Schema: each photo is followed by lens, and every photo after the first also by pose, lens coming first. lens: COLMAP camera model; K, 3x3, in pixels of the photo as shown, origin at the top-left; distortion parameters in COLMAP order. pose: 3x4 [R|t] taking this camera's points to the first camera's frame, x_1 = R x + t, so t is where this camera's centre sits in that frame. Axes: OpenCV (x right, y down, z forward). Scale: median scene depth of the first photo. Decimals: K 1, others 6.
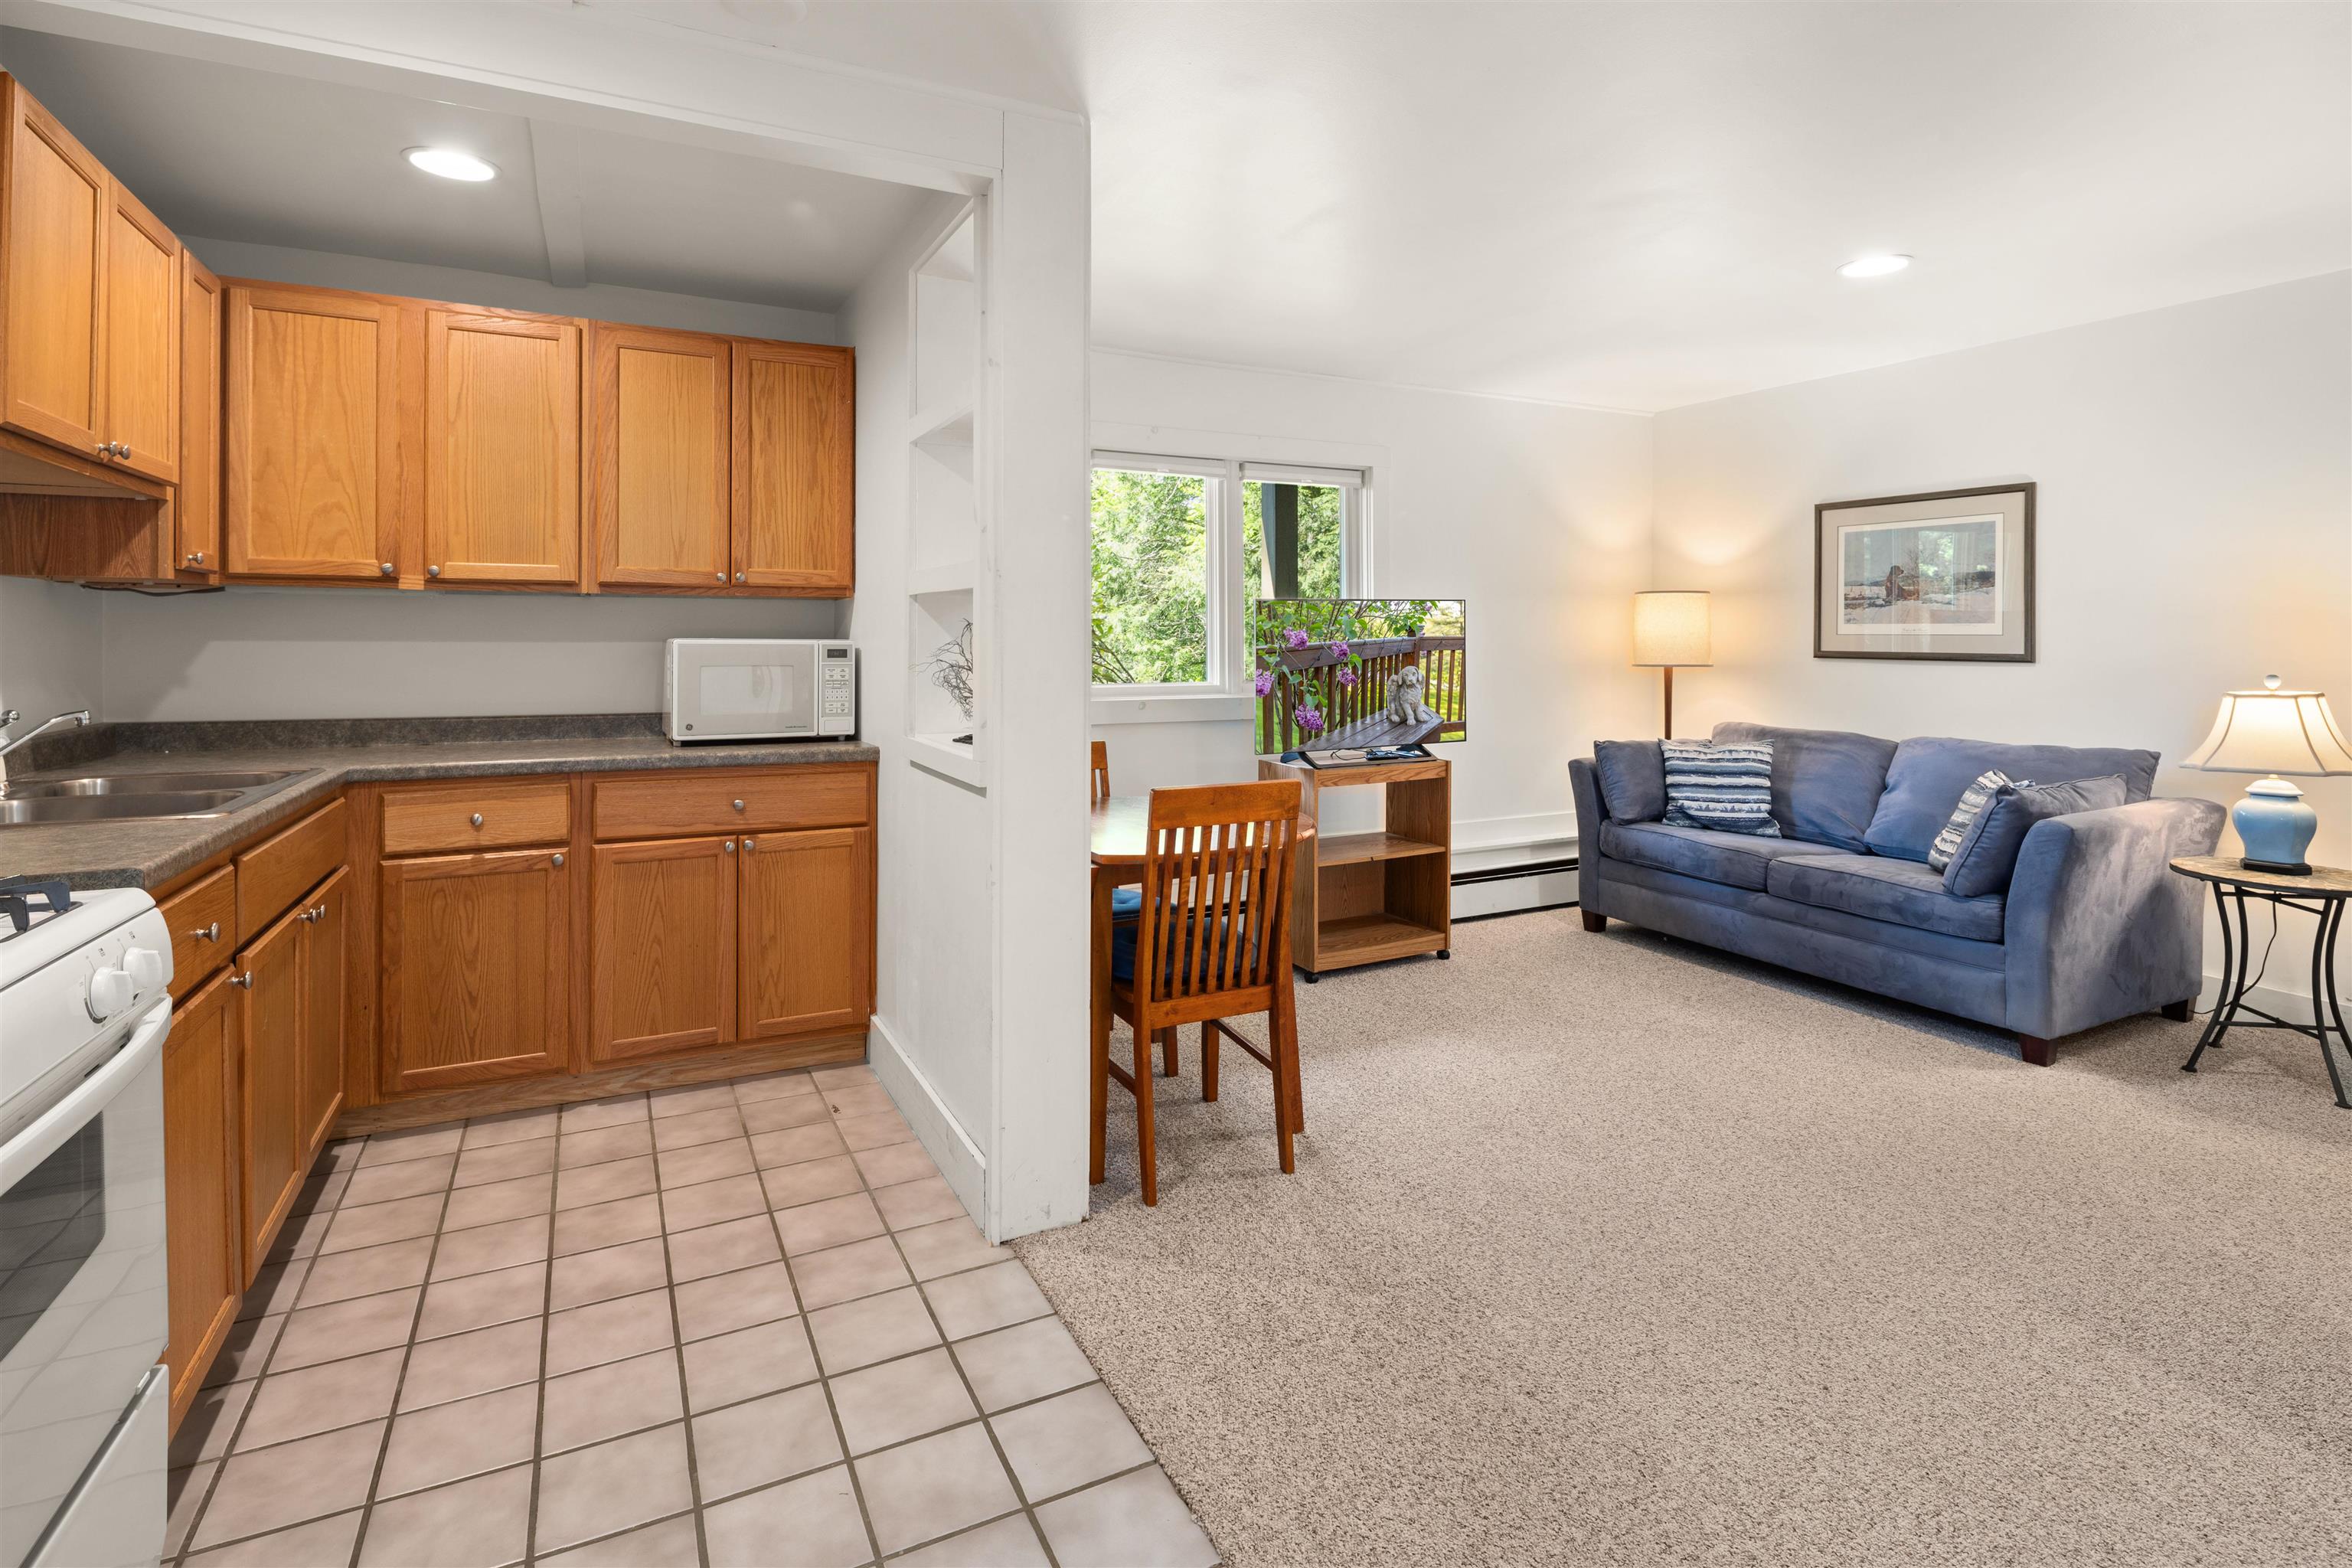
lens RADIAL K [[1164.6, 0, 1149.6], [0, 1164.6, 636.9], [0, 0, 1]] dist [0.000396, -0.001380]
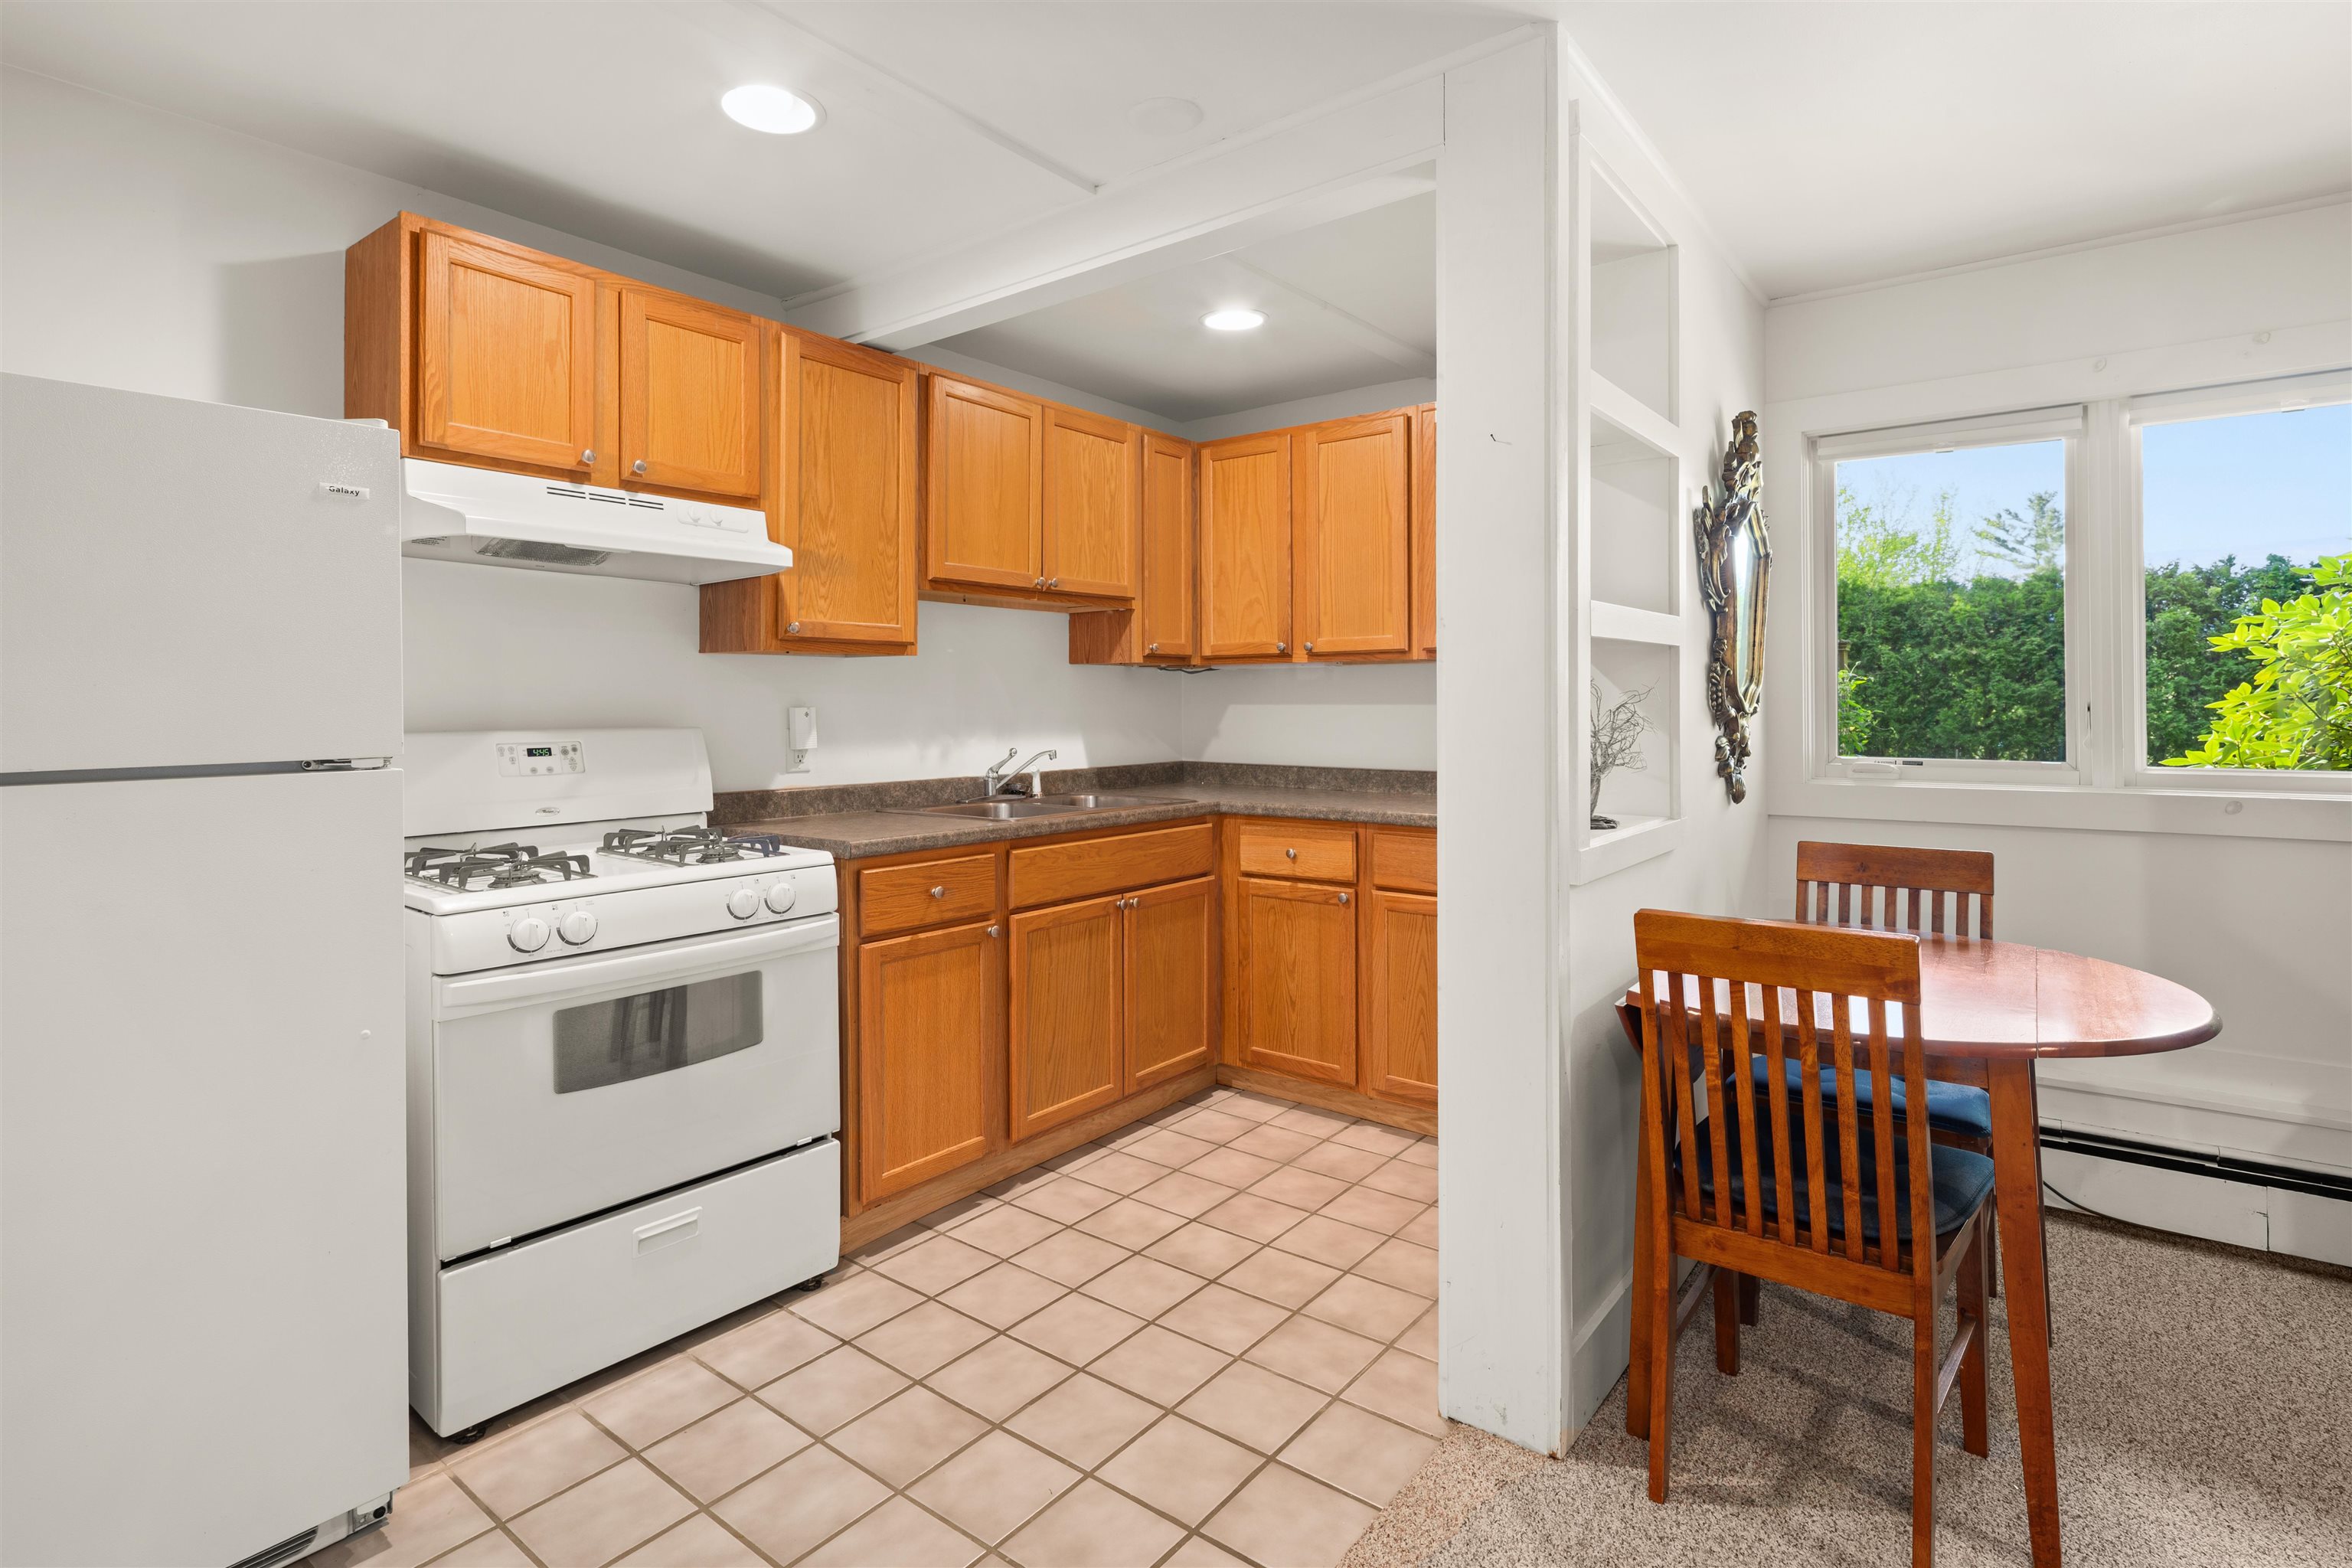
lens RADIAL K [[1164.6, 0, 1170.0], [0, 1164.6, 695.3], [0, 0, 1]] dist [0.000396, -0.001380]
pose [[0.423894, -0.010795, -0.905647, 0.466971], [0.007214, 0.999937, -0.008543, 0.003837], [0.905683, -0.002912, 0.423945, 0.389892]]
